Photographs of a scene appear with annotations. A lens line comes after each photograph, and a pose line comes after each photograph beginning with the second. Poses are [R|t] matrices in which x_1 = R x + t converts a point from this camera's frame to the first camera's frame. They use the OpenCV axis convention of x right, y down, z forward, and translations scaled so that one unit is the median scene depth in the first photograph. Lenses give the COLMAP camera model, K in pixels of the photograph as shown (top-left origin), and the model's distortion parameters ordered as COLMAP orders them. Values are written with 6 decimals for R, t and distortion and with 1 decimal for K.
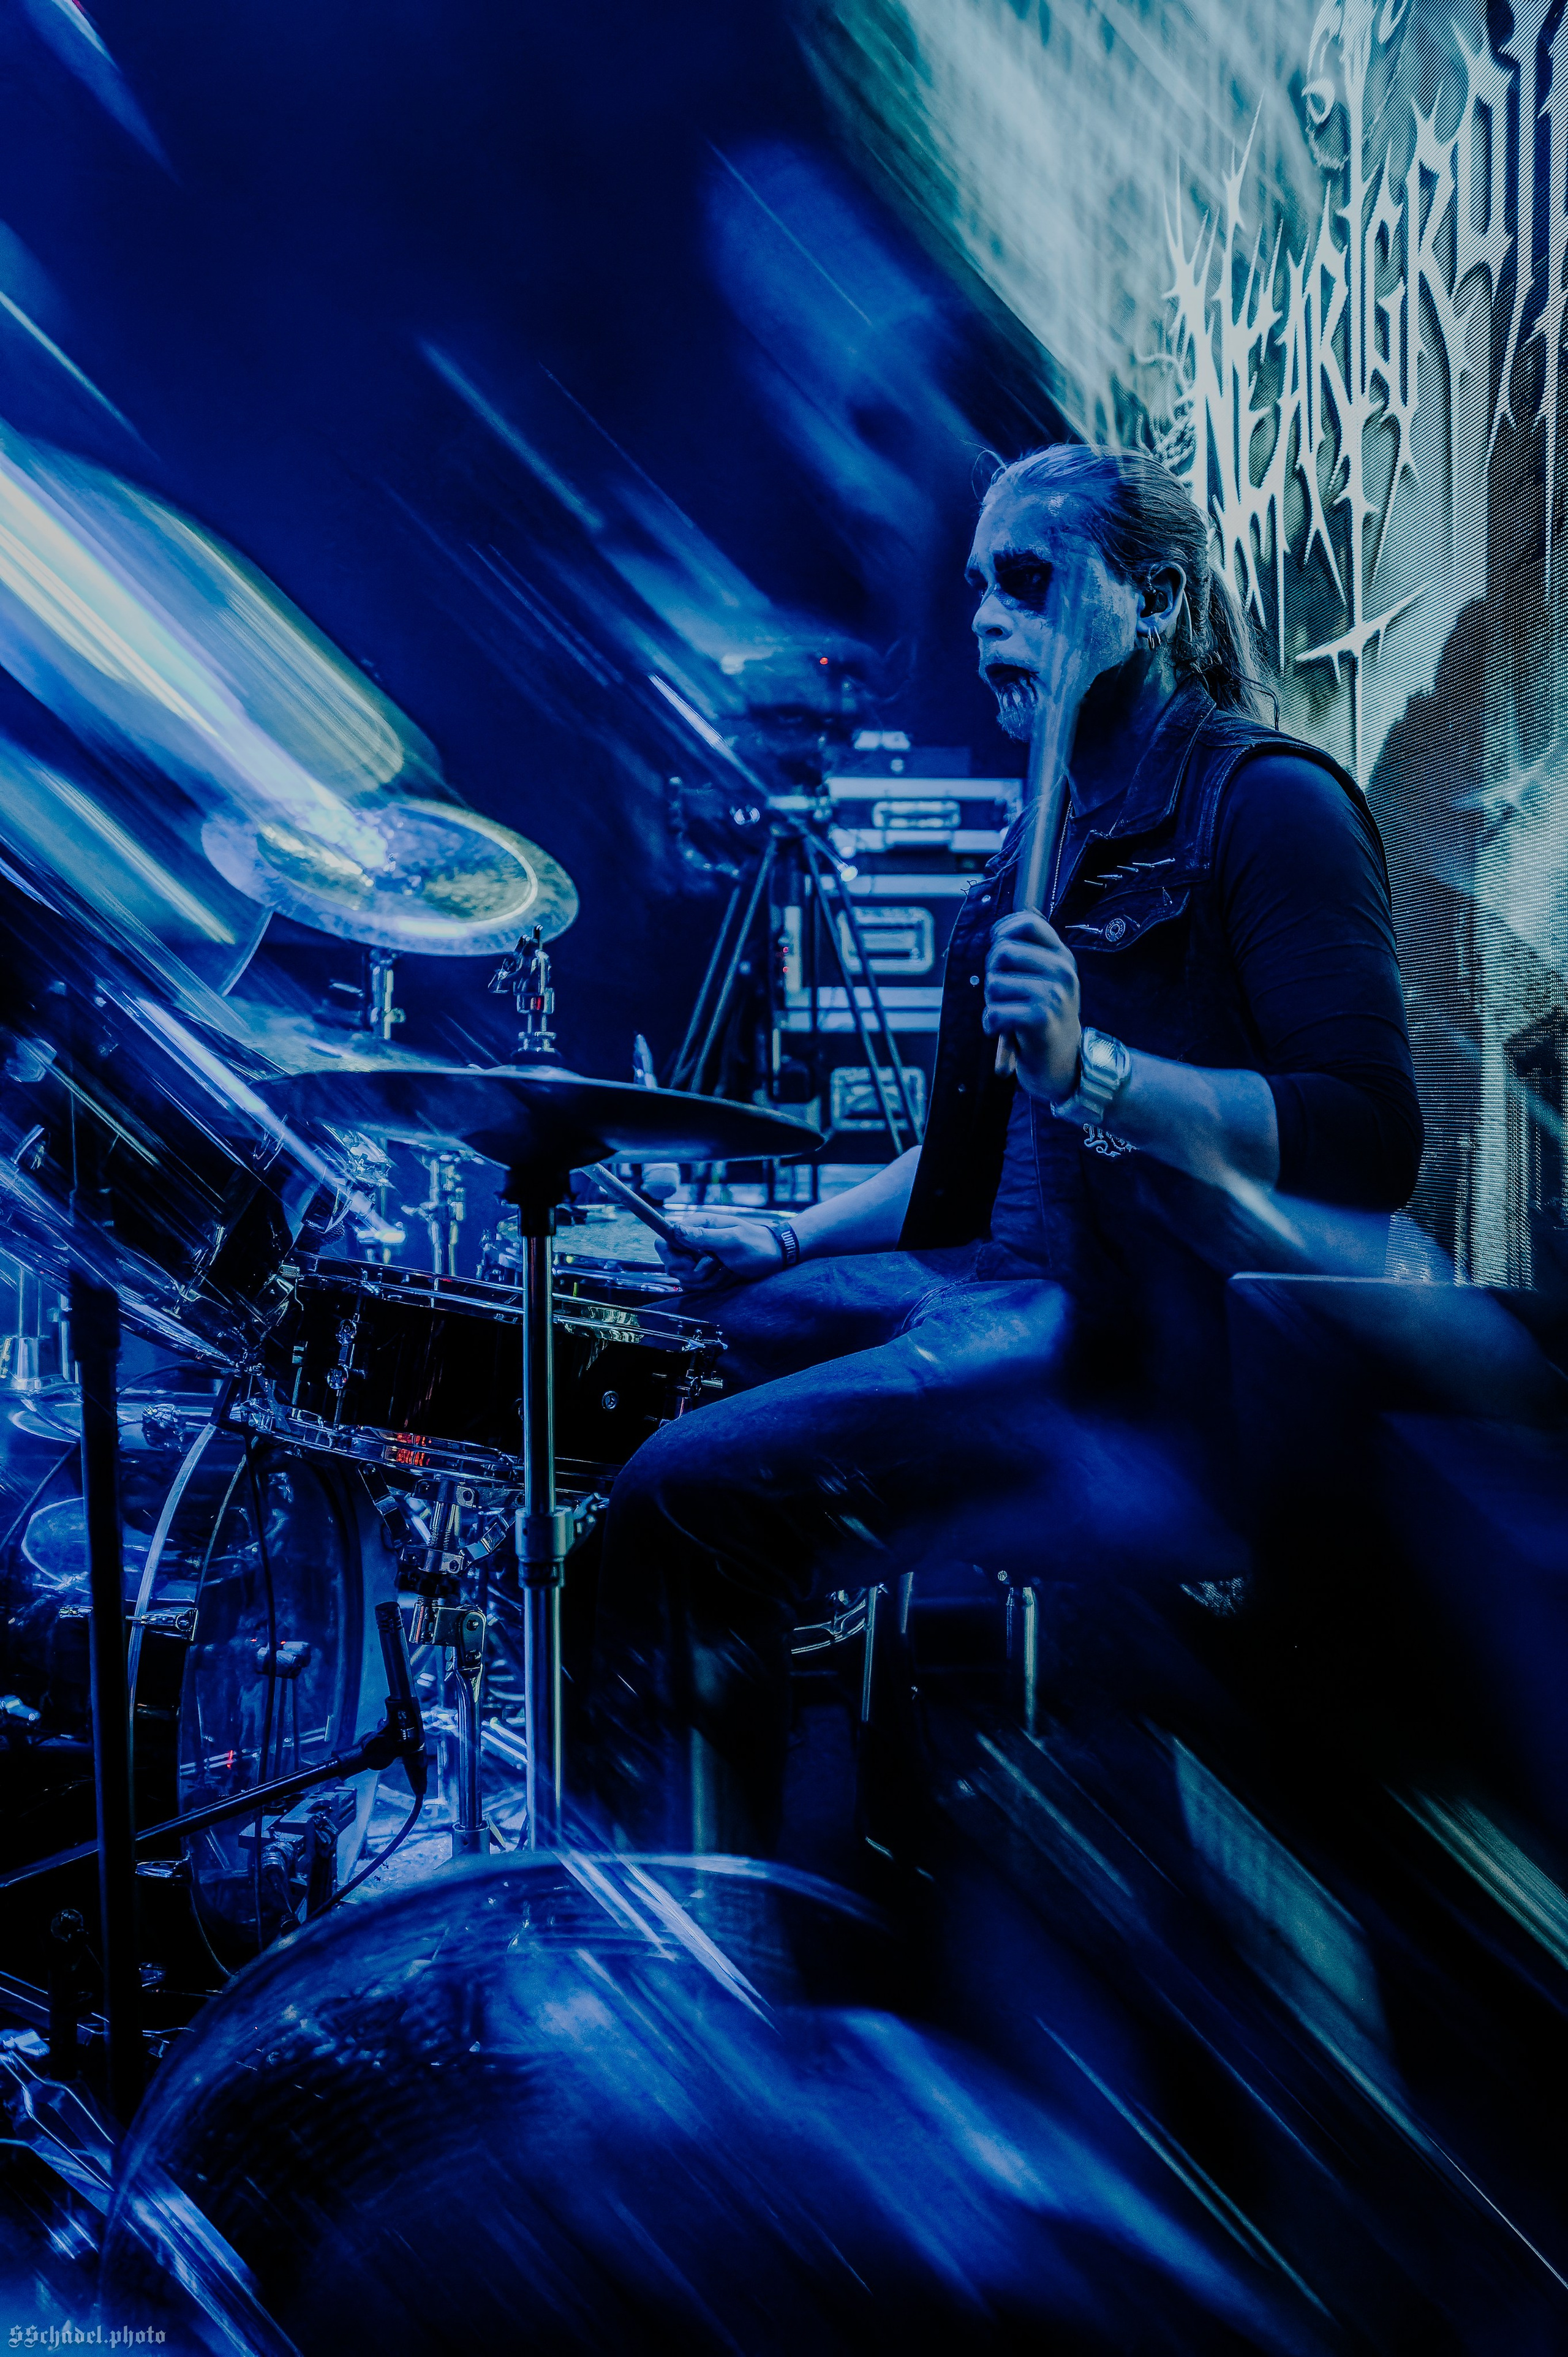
lens RADIAL K [[2802.9, 0, 784.0], [0, 2802.9, 1178.5], [0, 0, 1]] dist [-0.098734, 0.492486]
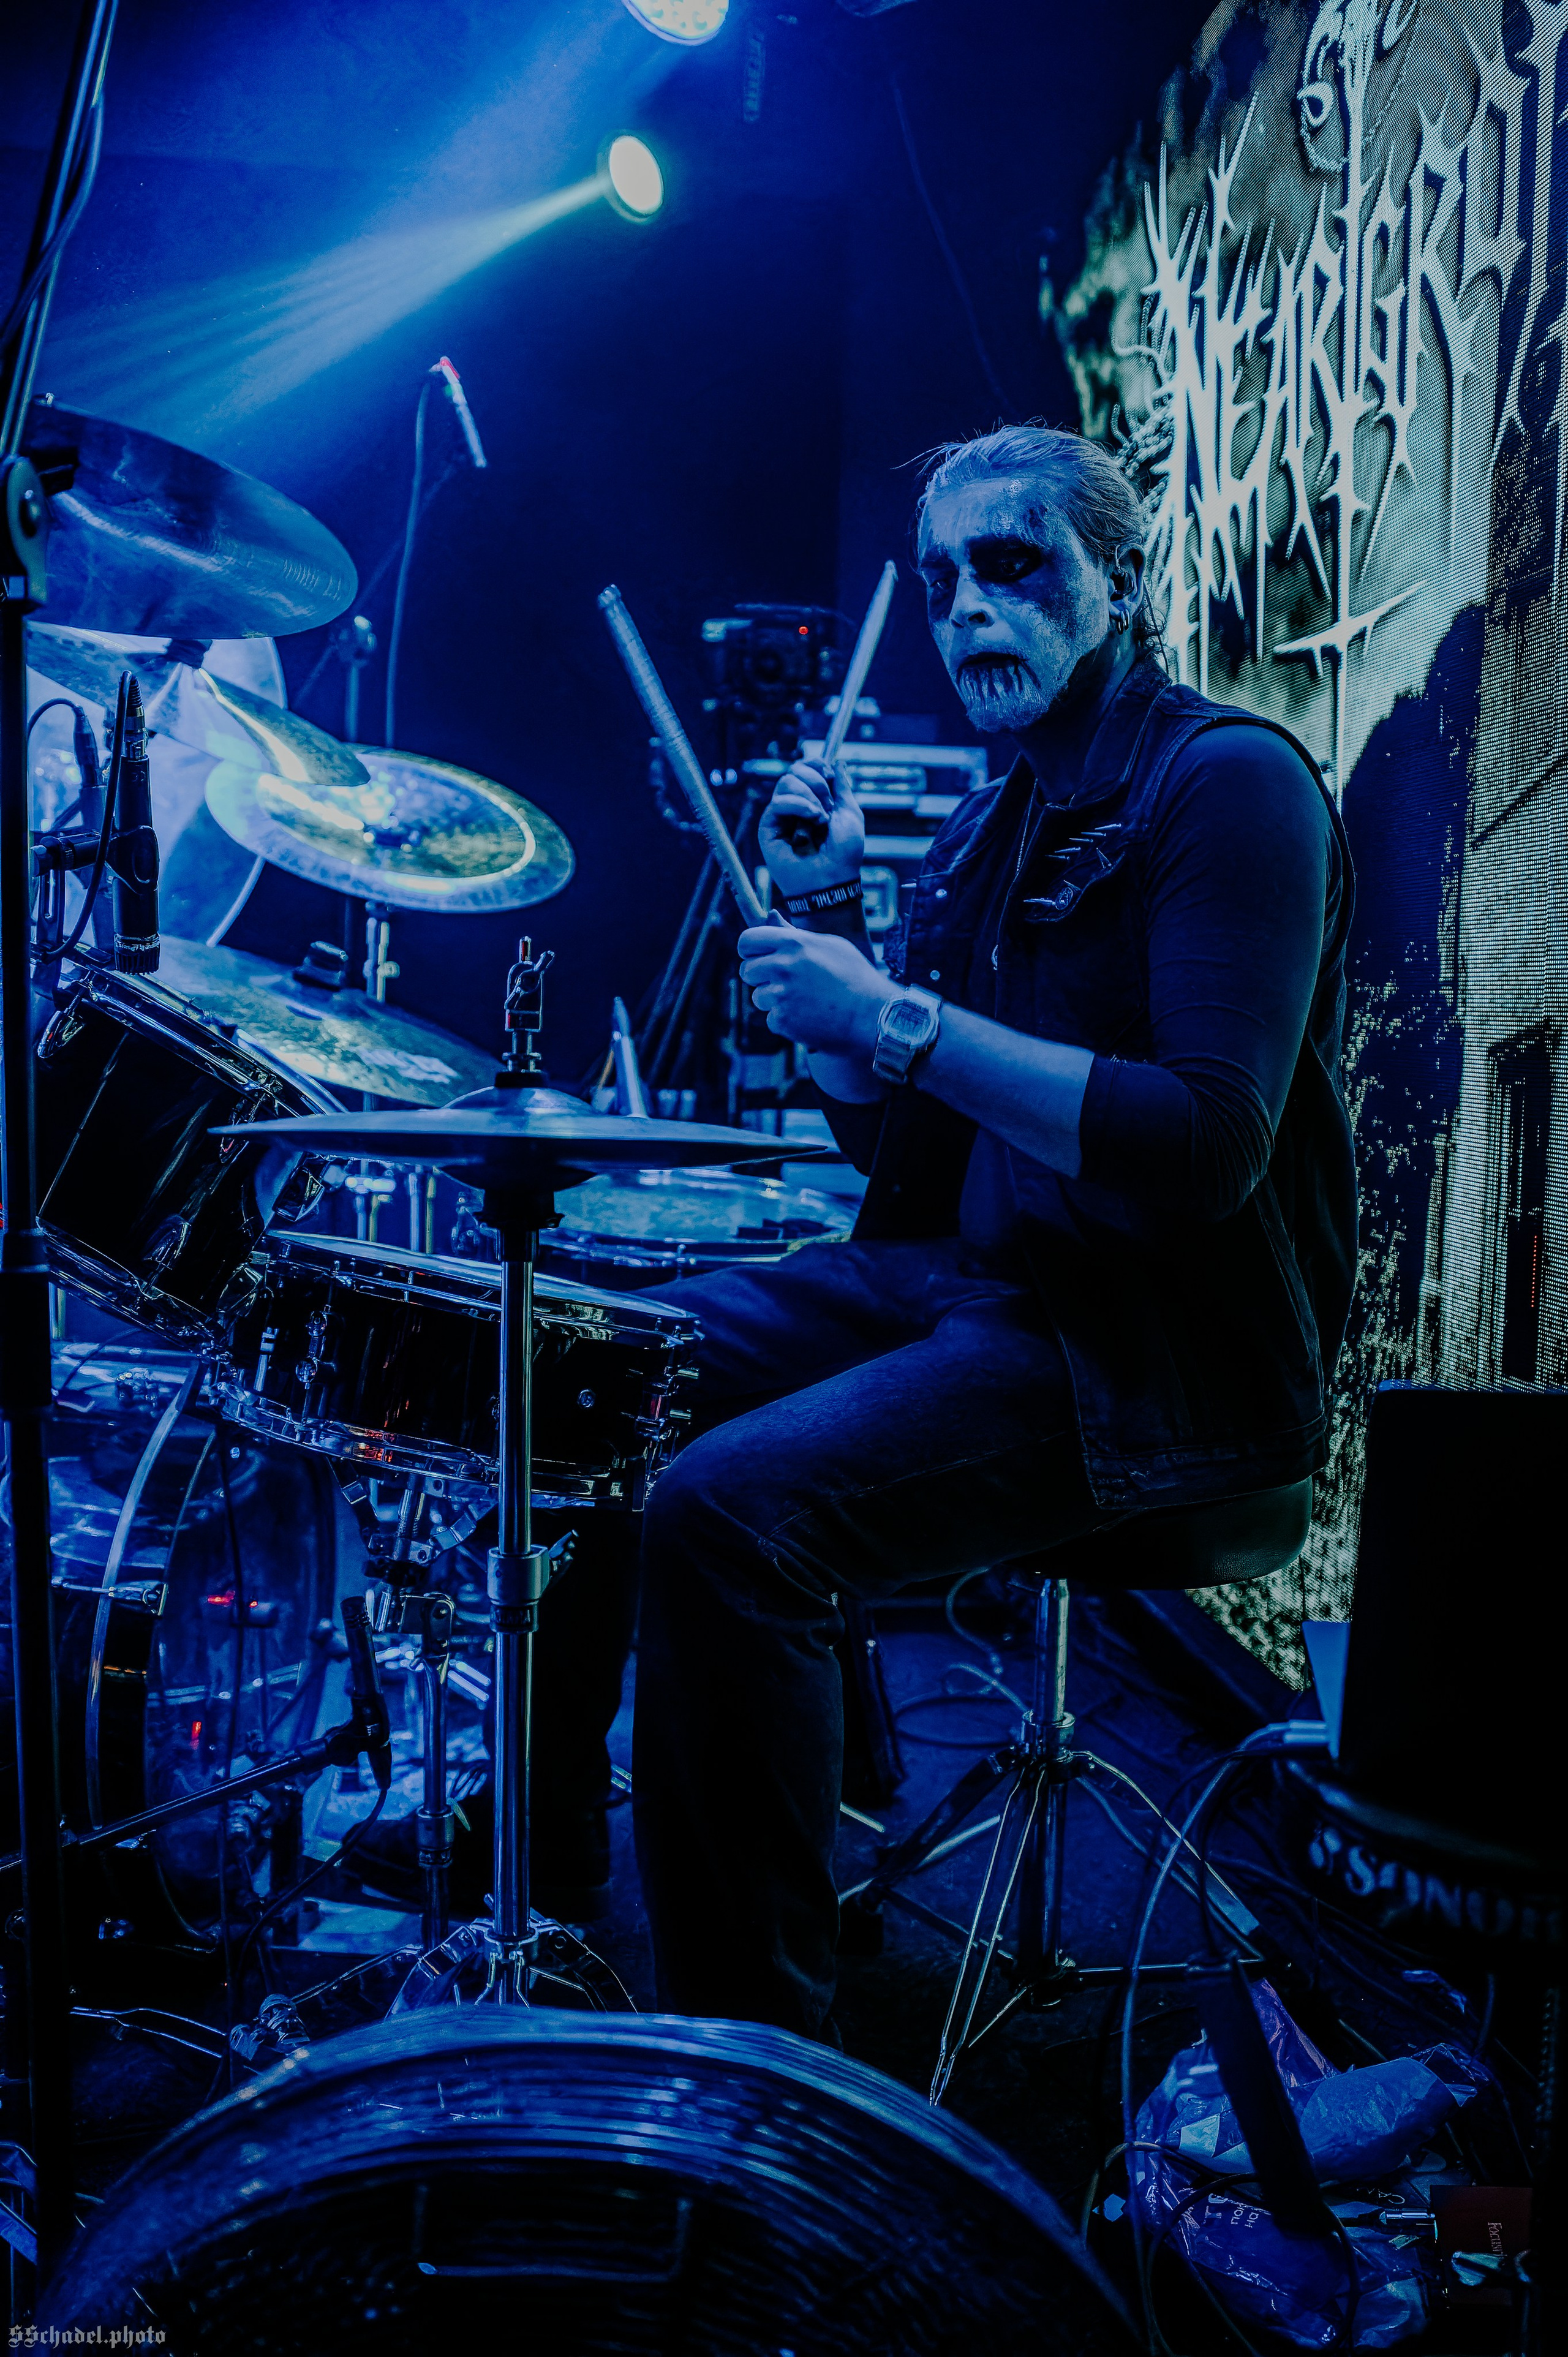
lens RADIAL K [[2312.4, 0, 769.8], [0, 2312.4, 1145.0], [0, 0, 1]] dist [-0.132780, 0.192440]
pose [[0.999285, 0.027518, 0.025937, -0.018465], [-0.028697, 0.998518, 0.046247, -0.041228], [-0.024626, -0.046958, 0.998593, 0.171443]]
